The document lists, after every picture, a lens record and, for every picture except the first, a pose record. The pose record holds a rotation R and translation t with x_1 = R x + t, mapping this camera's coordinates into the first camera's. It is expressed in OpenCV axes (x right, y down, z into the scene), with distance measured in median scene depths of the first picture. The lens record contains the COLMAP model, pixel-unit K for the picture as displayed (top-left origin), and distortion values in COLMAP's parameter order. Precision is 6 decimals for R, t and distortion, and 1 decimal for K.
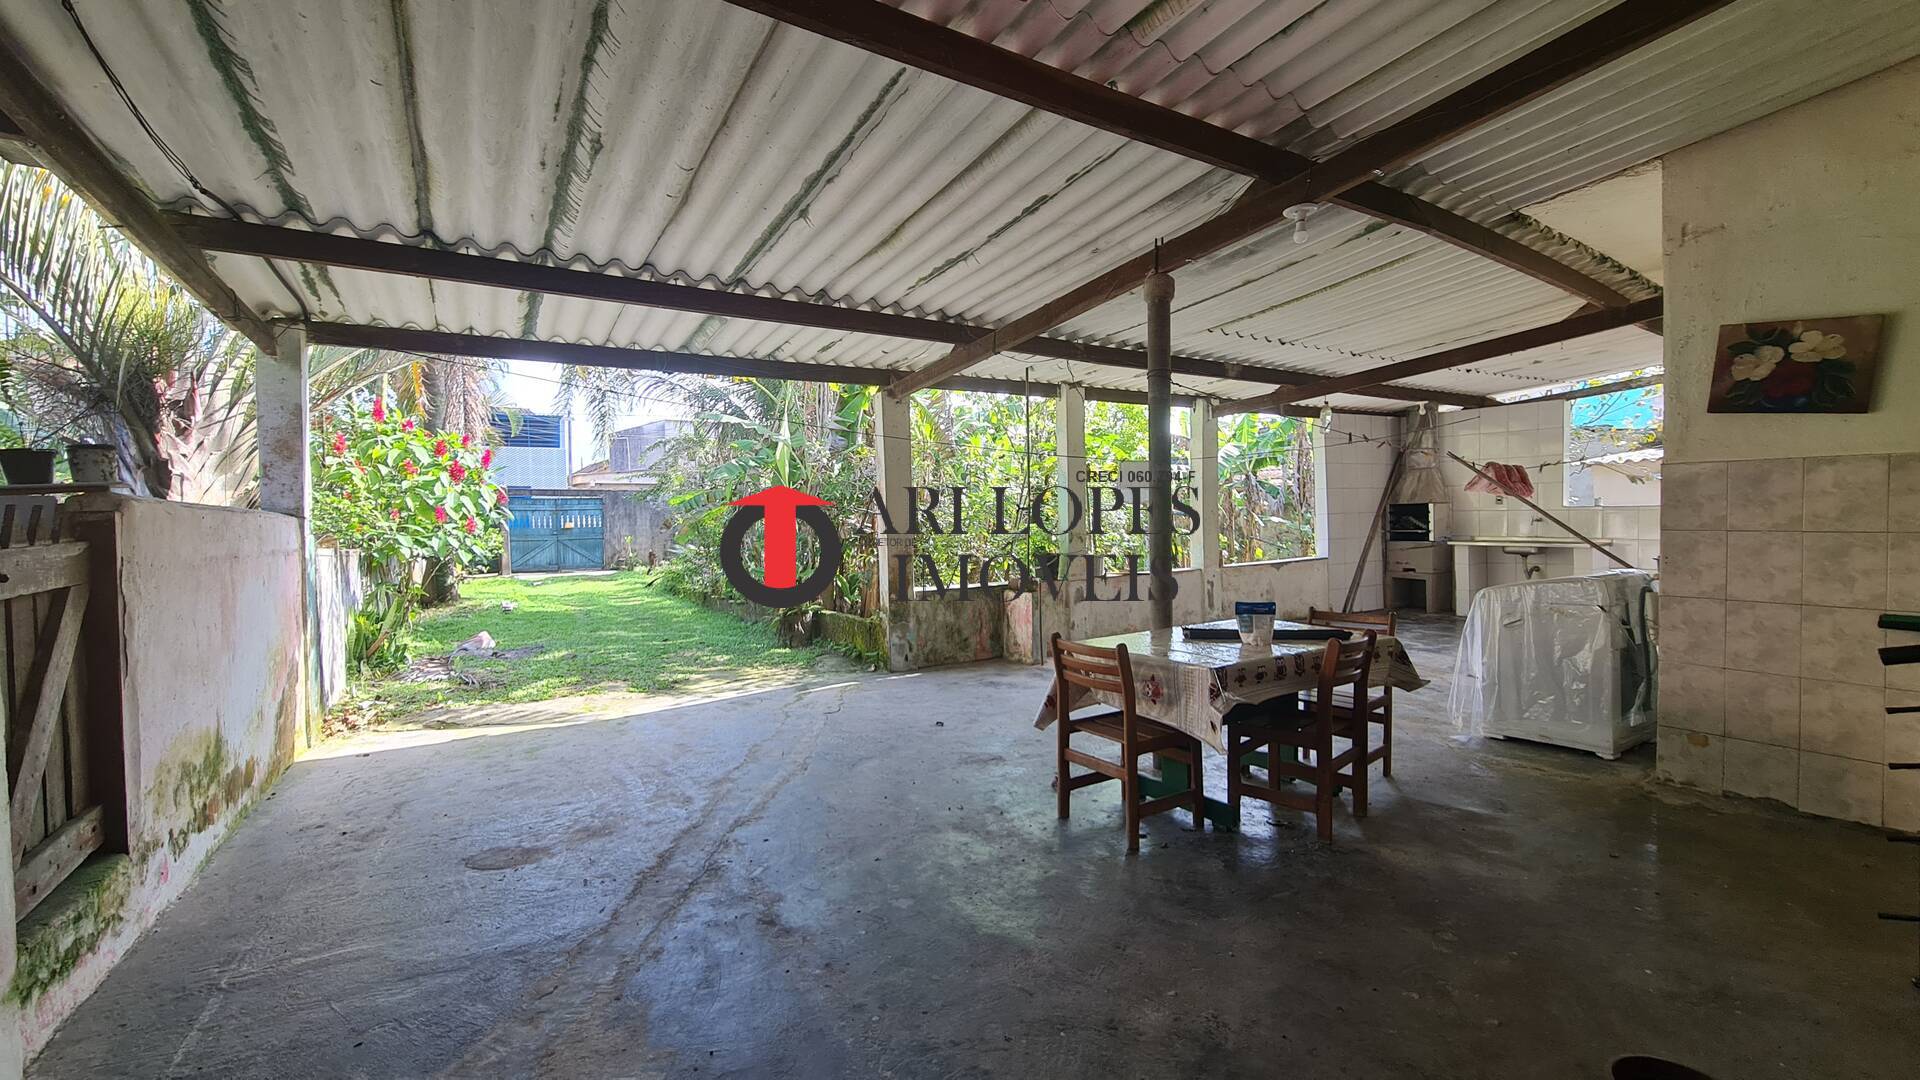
lens RADIAL K [[785.9, 0, 965.2], [0, 785.9, 534.5], [0, 0, 1]] dist [-0.001040, -0.000125]
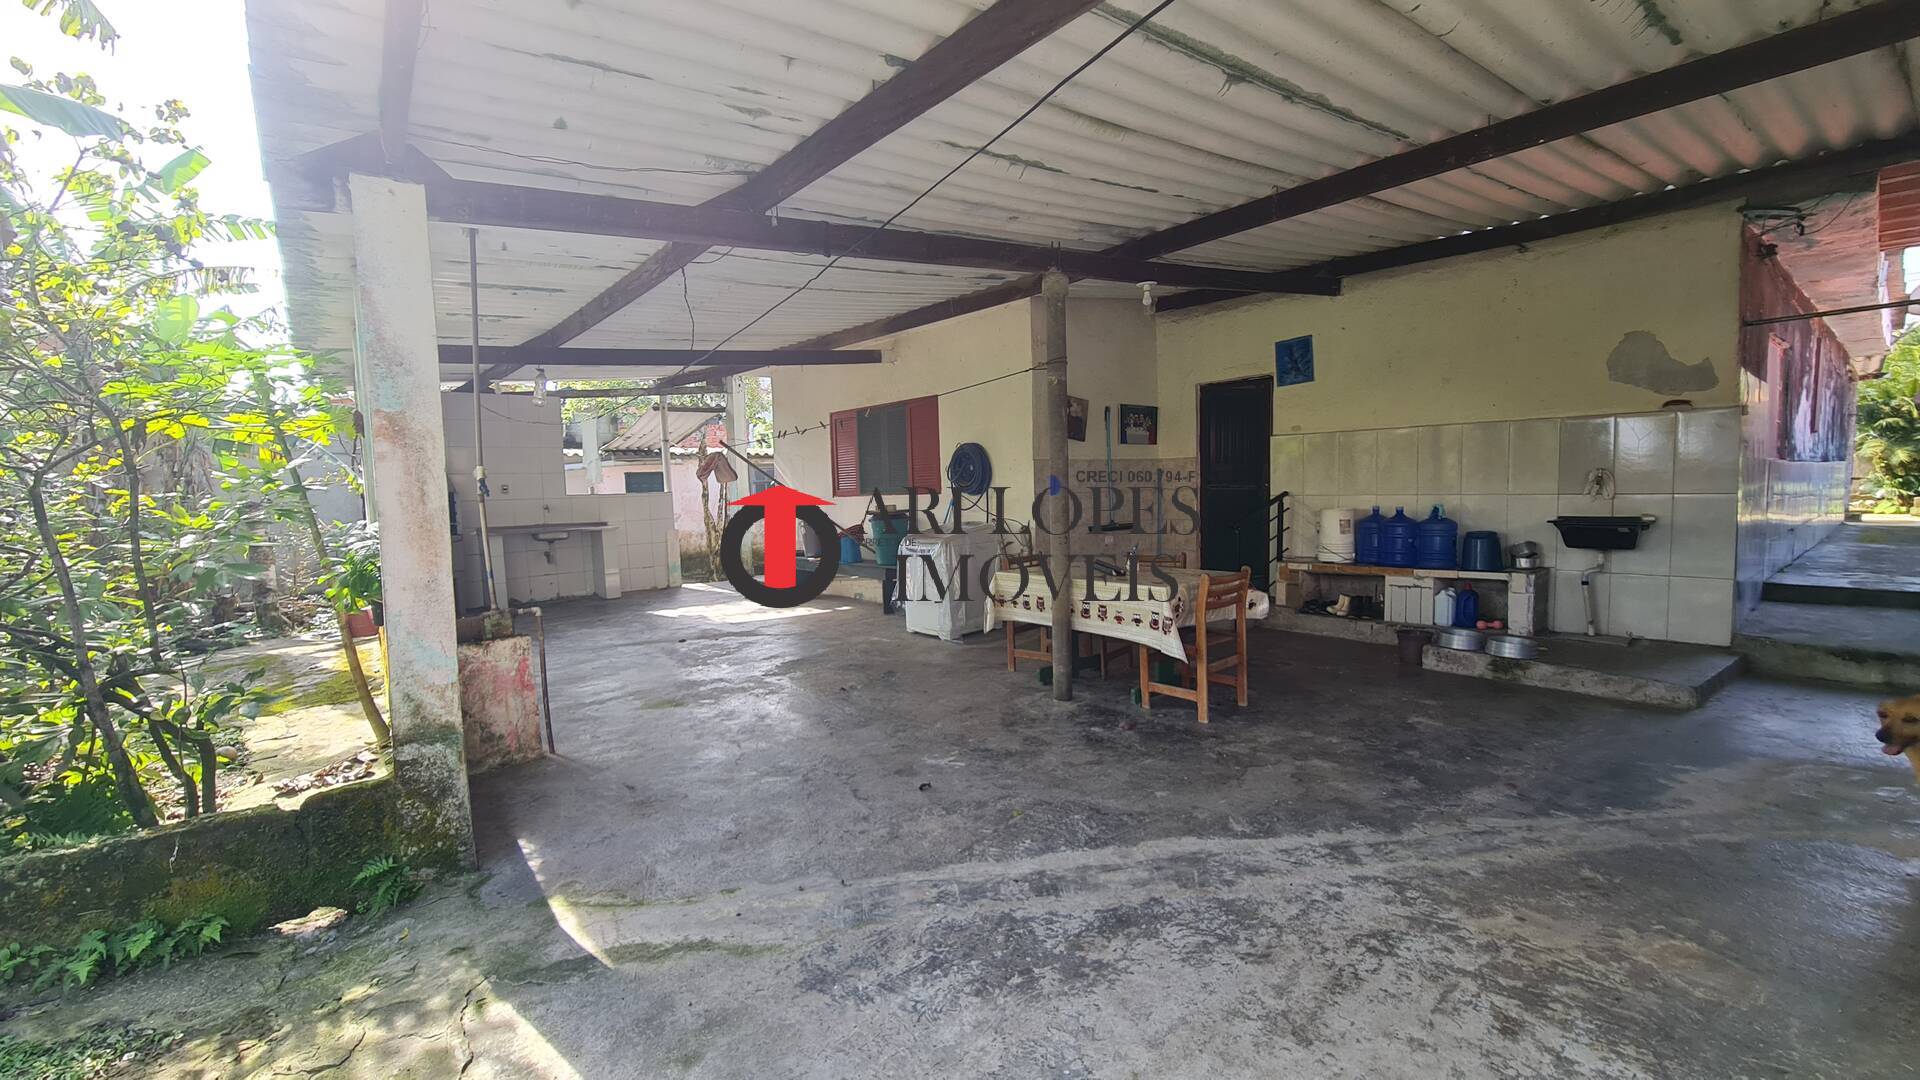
lens RADIAL K [[785.9, 0, 965.2], [0, 785.9, 534.5], [0, 0, 1]] dist [-0.001040, -0.000125]
pose [[-0.127790, -0.048090, 0.990635, -0.730704], [0.057957, 0.996755, 0.055863, -0.018194], [-0.990106, 0.064553, -0.124588, 1.064608]]
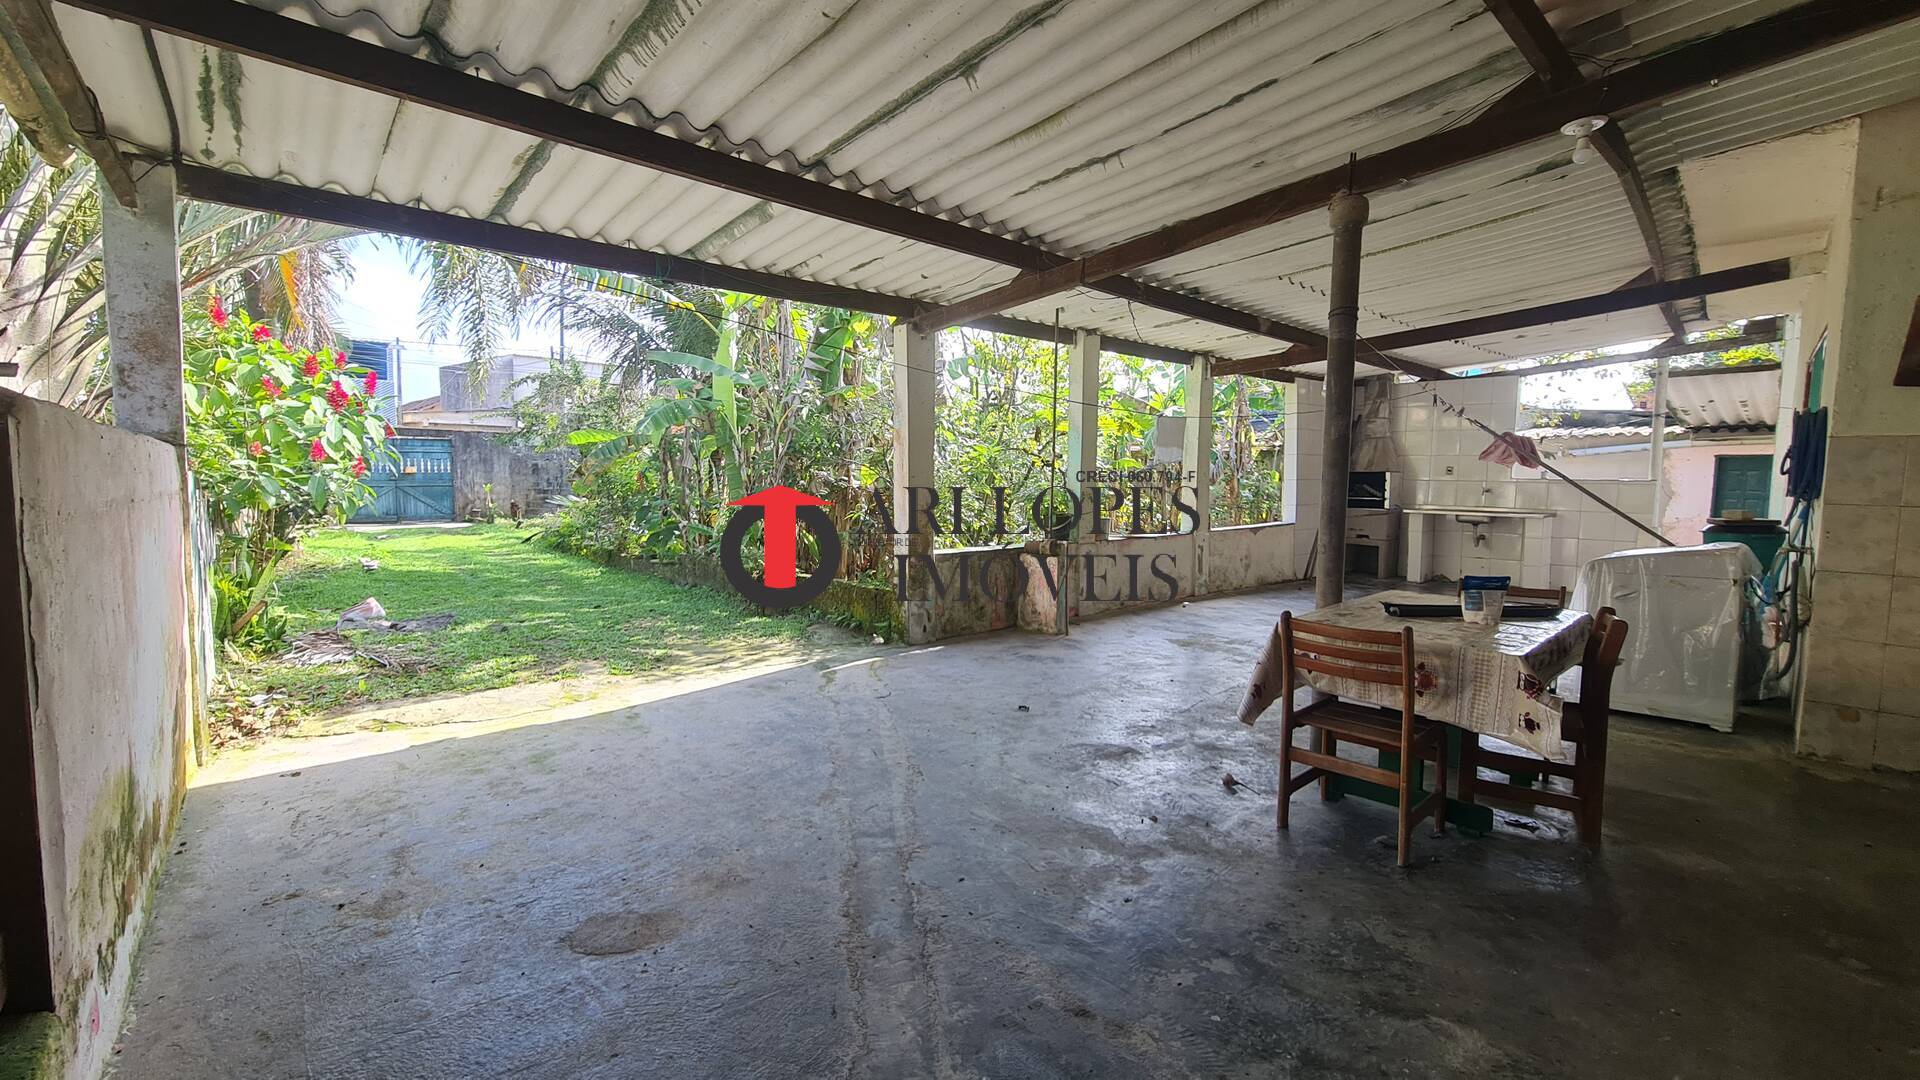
lens RADIAL K [[785.9, 0, 965.2], [0, 785.9, 534.5], [0, 0, 1]] dist [-0.001040, -0.000125]
pose [[0.983962, 0.013772, 0.177846, -0.260437], [-0.023178, 0.998434, 0.050916, 0.005265], [-0.176866, -0.054222, 0.982740, 0.167701]]
